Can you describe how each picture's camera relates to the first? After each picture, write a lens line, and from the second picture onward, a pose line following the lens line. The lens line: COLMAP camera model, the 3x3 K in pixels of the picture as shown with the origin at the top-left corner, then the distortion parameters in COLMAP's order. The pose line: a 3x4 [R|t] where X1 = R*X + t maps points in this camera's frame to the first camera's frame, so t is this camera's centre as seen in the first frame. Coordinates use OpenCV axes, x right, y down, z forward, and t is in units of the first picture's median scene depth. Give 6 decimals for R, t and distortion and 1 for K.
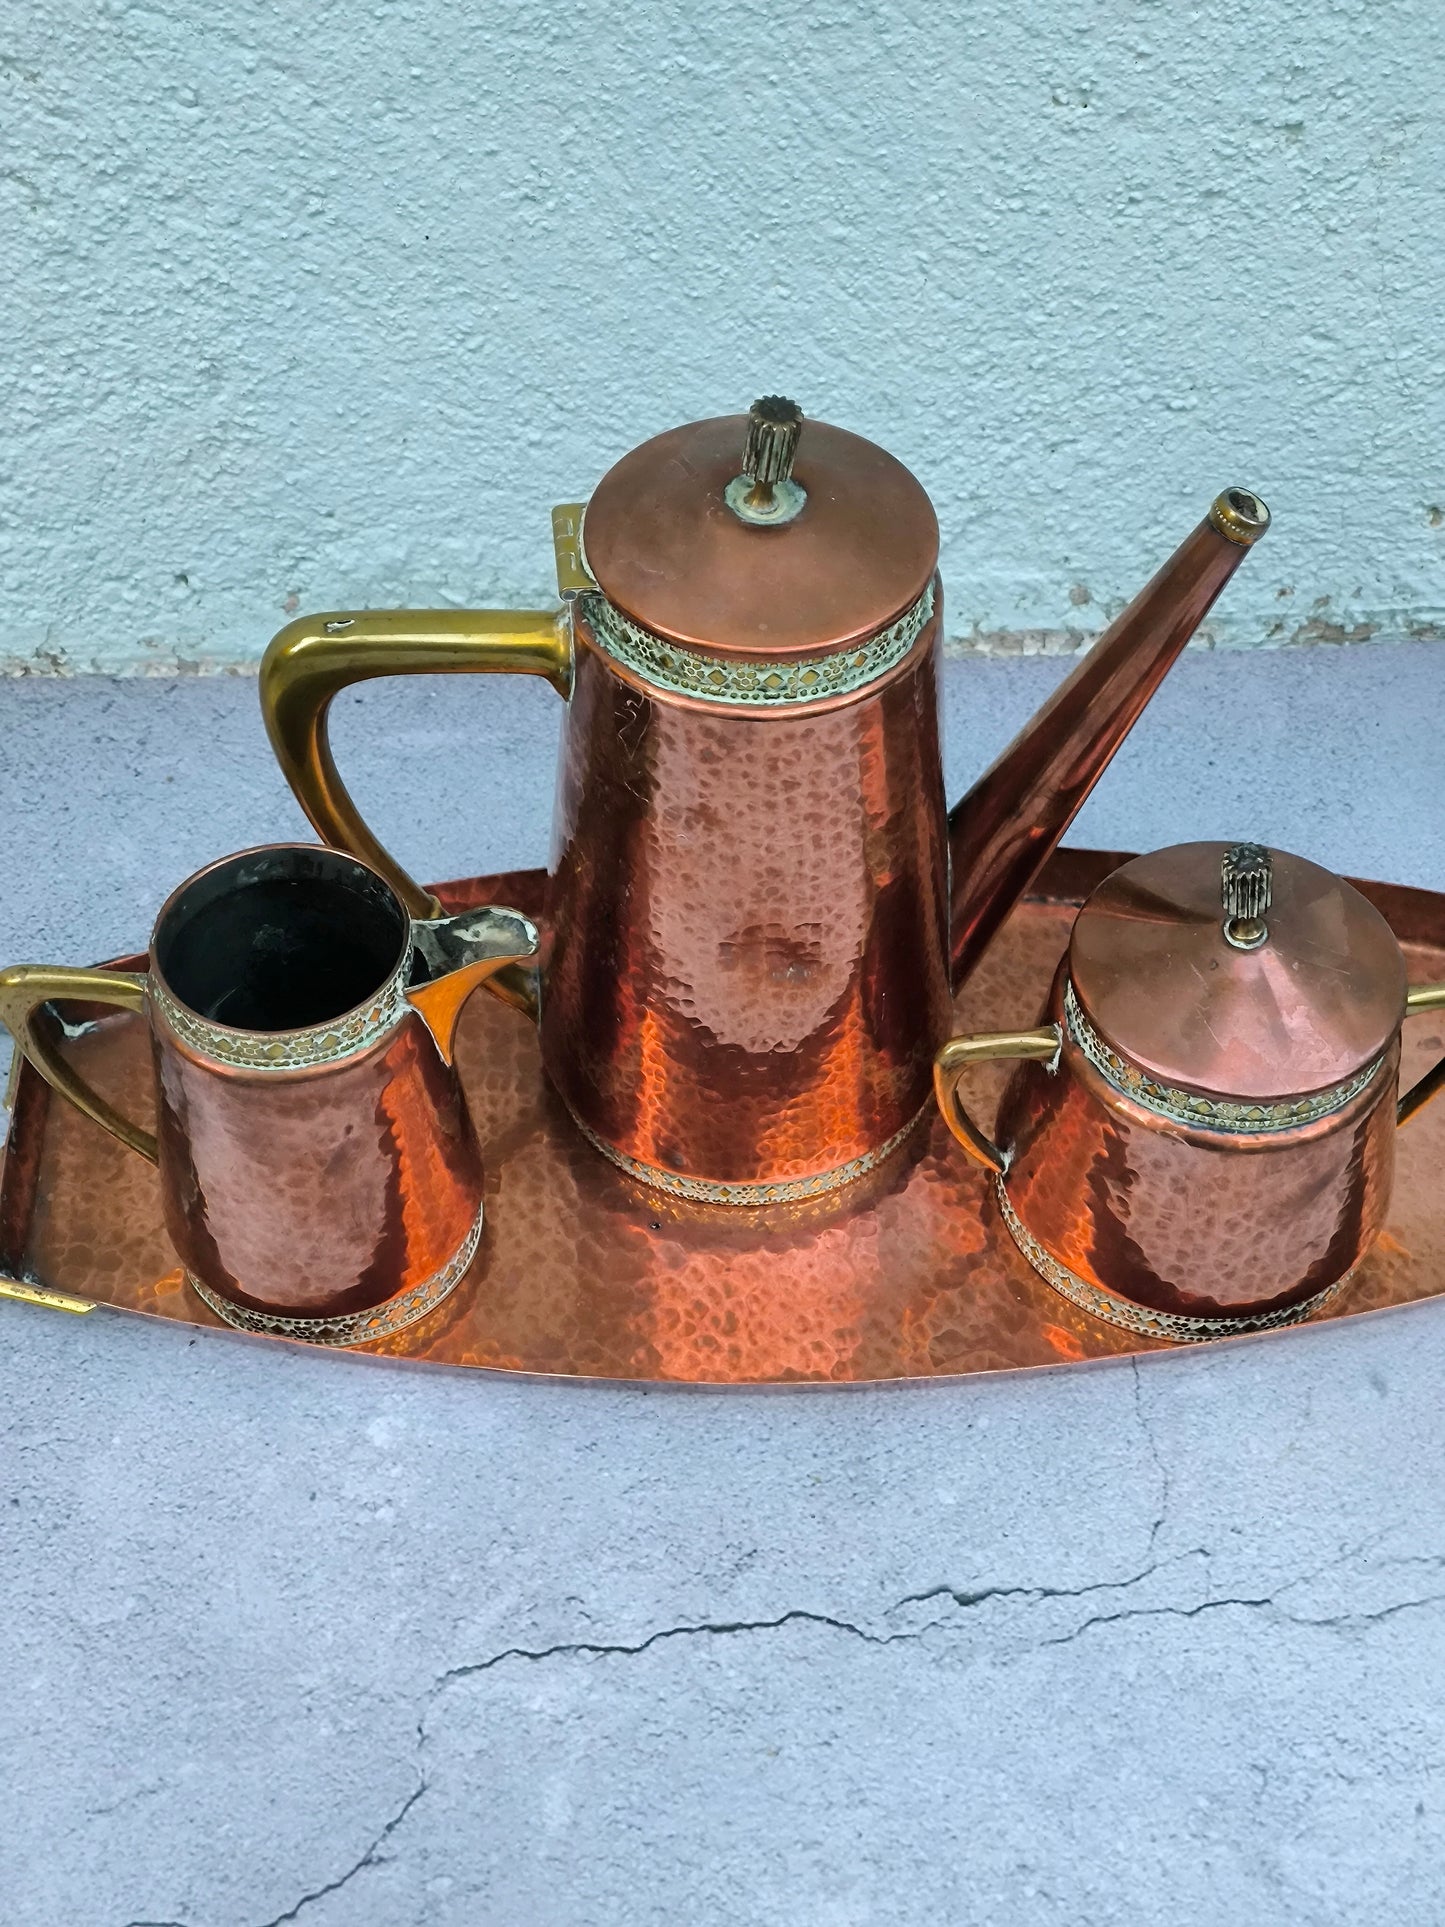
lens RADIAL K [[2761.6, 0, 733.9], [0, 2761.6, 957.0], [0, 0, 1]] dist [0.075215, 0.000000]
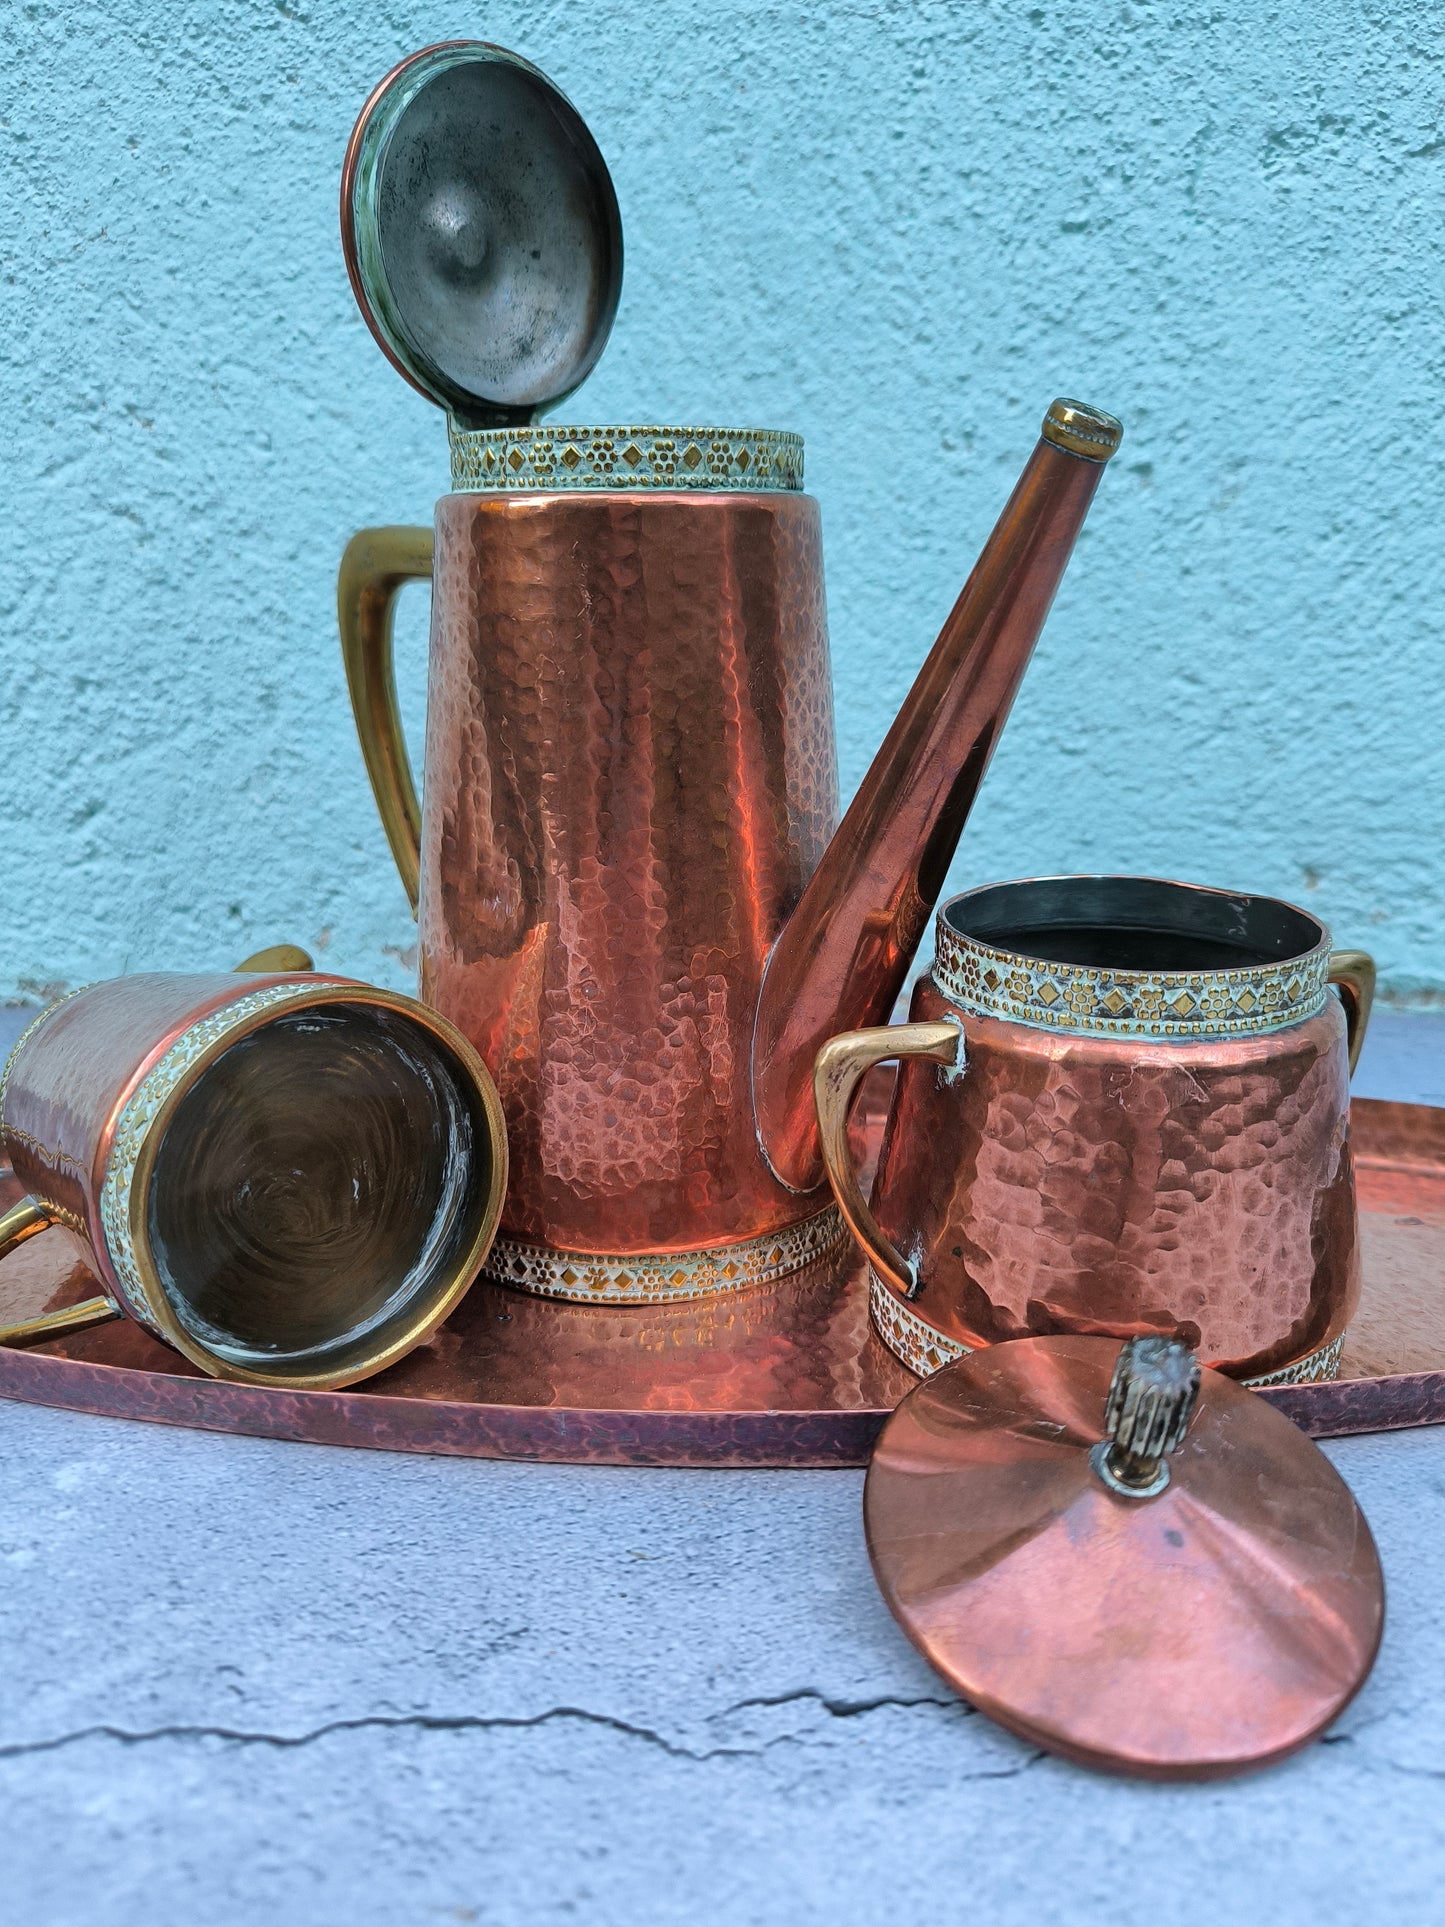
lens RADIAL K [[1461.1, 0, 711.5], [0, 1461.1, 974.5], [0, 0, 1]] dist [-0.030248, 0.011281]
pose [[0.994969, 0.005219, -0.100043, 0.080274], [-0.058503, 0.840926, -0.537979, 0.251438], [0.081321, 0.541126, 0.837001, 0.596982]]
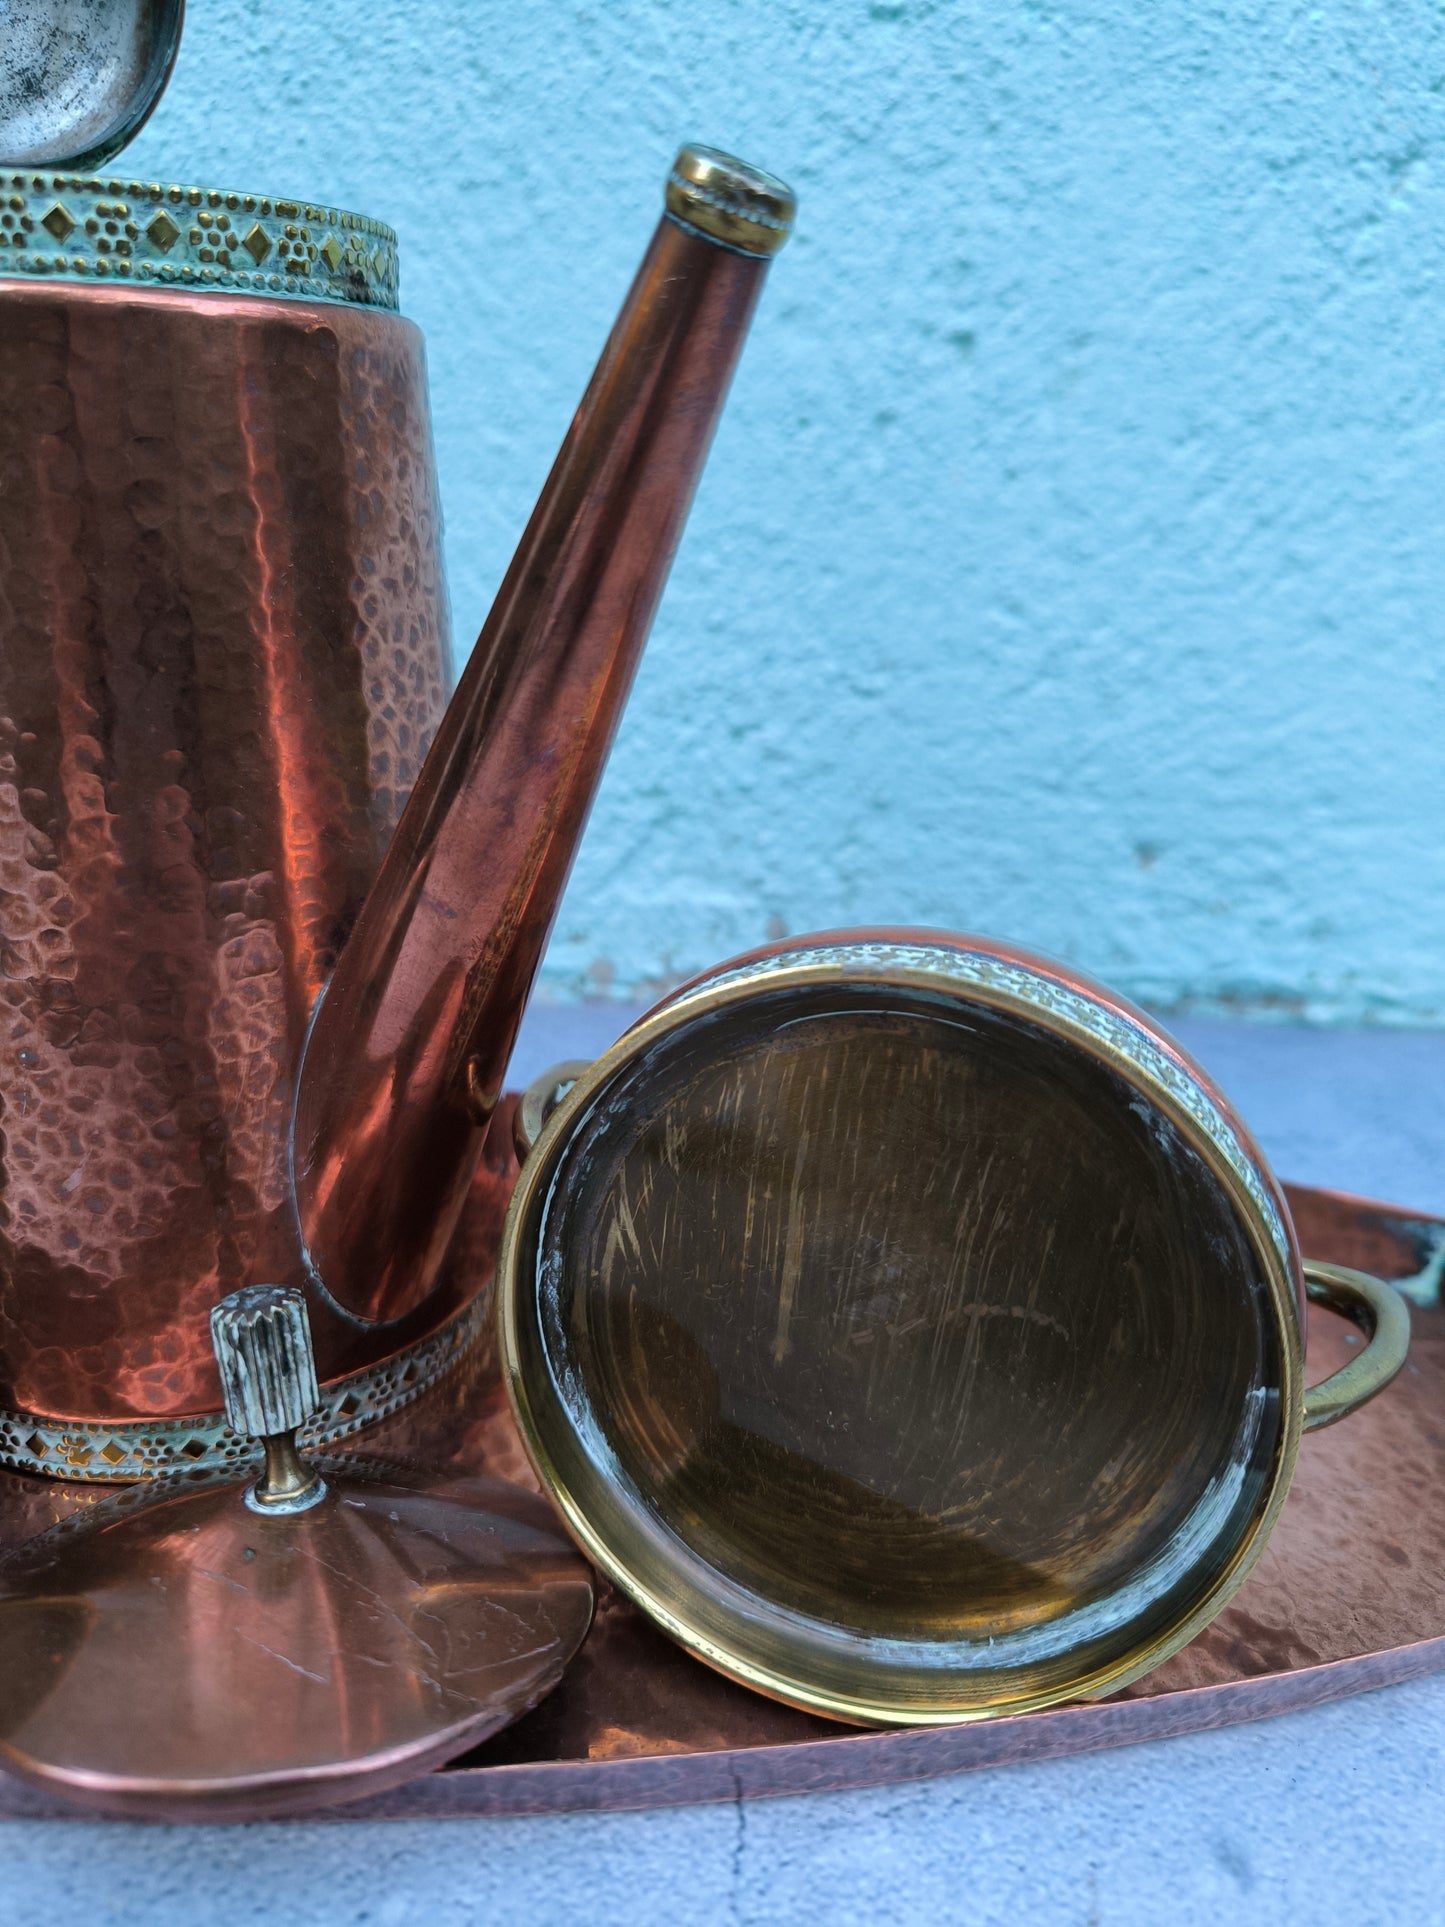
lens RADIAL K [[1461.1, 0, 716.2], [0, 1461.1, 976.1], [0, 0, 1]] dist [-0.030248, 0.011281]
pose [[0.998968, 0.042023, -0.017258, 0.138103], [-0.045127, 0.874250, -0.483375, 0.149468], [-0.005225, 0.483655, 0.875243, 0.694075]]
